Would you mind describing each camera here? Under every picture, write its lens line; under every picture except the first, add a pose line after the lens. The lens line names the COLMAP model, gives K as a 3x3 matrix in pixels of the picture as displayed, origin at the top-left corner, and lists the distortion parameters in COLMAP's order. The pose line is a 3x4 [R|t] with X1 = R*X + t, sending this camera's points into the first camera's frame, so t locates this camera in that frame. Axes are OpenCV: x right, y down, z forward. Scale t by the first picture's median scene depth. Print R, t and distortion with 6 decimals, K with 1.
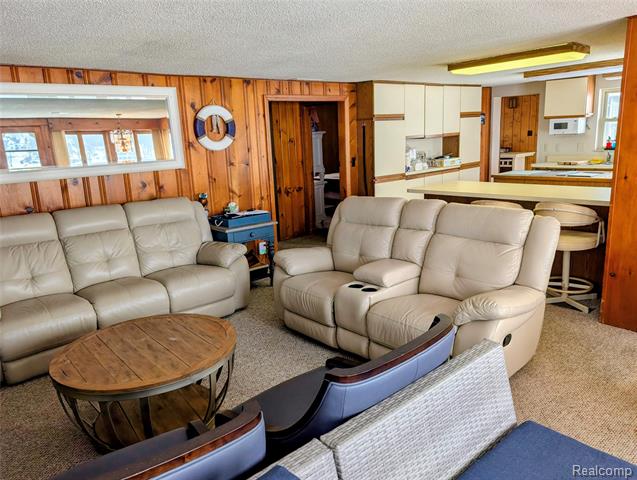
lens RADIAL K [[476.2, 0, 322.3], [0, 476.2, 241.1], [0, 0, 1]] dist [0.017445, -0.010035]
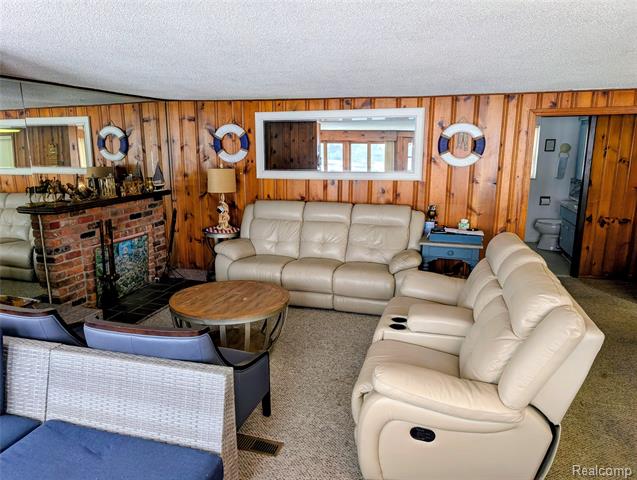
lens RADIAL K [[458.2, 0, 316.3], [0, 458.2, 241.6], [0, 0, 1]] dist [0.041651, -0.046975]
pose [[0.543657, 0.207396, -0.813280, 0.461111], [-0.207722, 0.972092, 0.109038, -0.079808], [0.813196, 0.109657, 0.571565, 0.208770]]
